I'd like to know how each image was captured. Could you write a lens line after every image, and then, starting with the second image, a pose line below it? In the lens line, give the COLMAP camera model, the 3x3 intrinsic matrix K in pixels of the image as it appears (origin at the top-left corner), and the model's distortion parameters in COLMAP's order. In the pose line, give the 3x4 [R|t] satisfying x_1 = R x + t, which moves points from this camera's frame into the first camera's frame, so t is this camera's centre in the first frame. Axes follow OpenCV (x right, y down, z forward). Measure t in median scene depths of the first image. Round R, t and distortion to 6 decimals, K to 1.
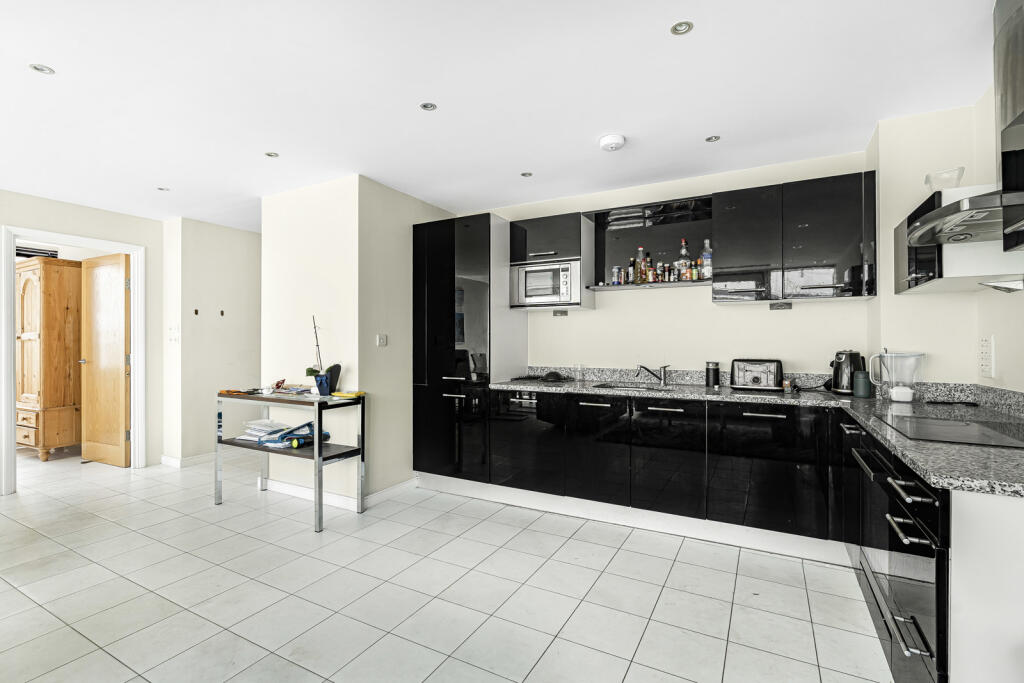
lens RADIAL K [[470.9, 0, 511.6], [0, 470.9, 341.2], [0, 0, 1]] dist [-0.011417, 0.000645]
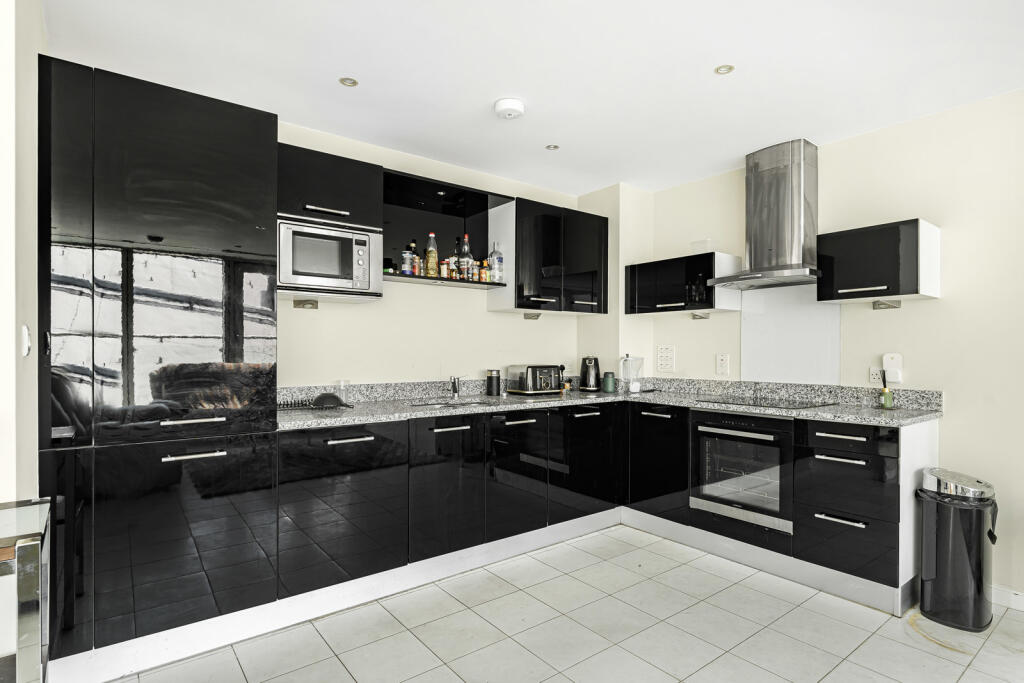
lens RADIAL K [[544.0, 0, 501.9], [0, 544.0, 356.7], [0, 0, 1]] dist [-0.002421, -0.000687]
pose [[0.376818, -0.010963, 0.926223, -0.571953], [-0.009417, 0.999833, 0.015666, -0.000568], [-0.926240, -0.014626, 0.376652, 0.536270]]
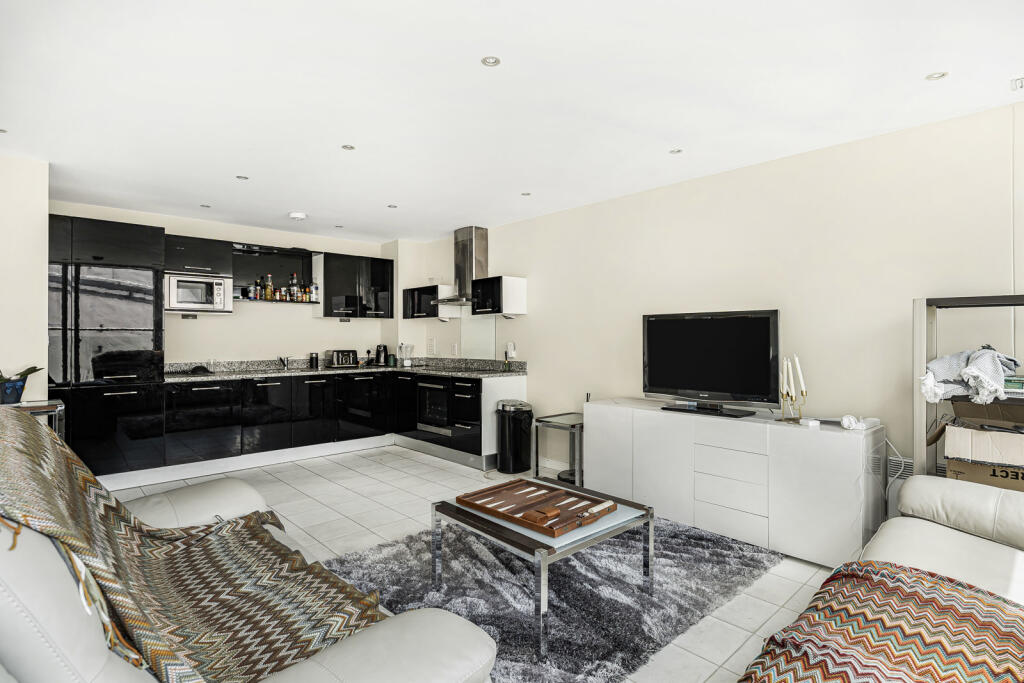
lens RADIAL K [[544.0, 0, 513.0], [0, 544.0, 334.7], [0, 0, 1]] dist [-0.002421, -0.000687]
pose [[0.291414, 0.002530, 0.956594, -1.106876], [-0.006231, 0.999980, -0.000747, -0.020795], [-0.956577, -0.005743, 0.291424, -0.191086]]
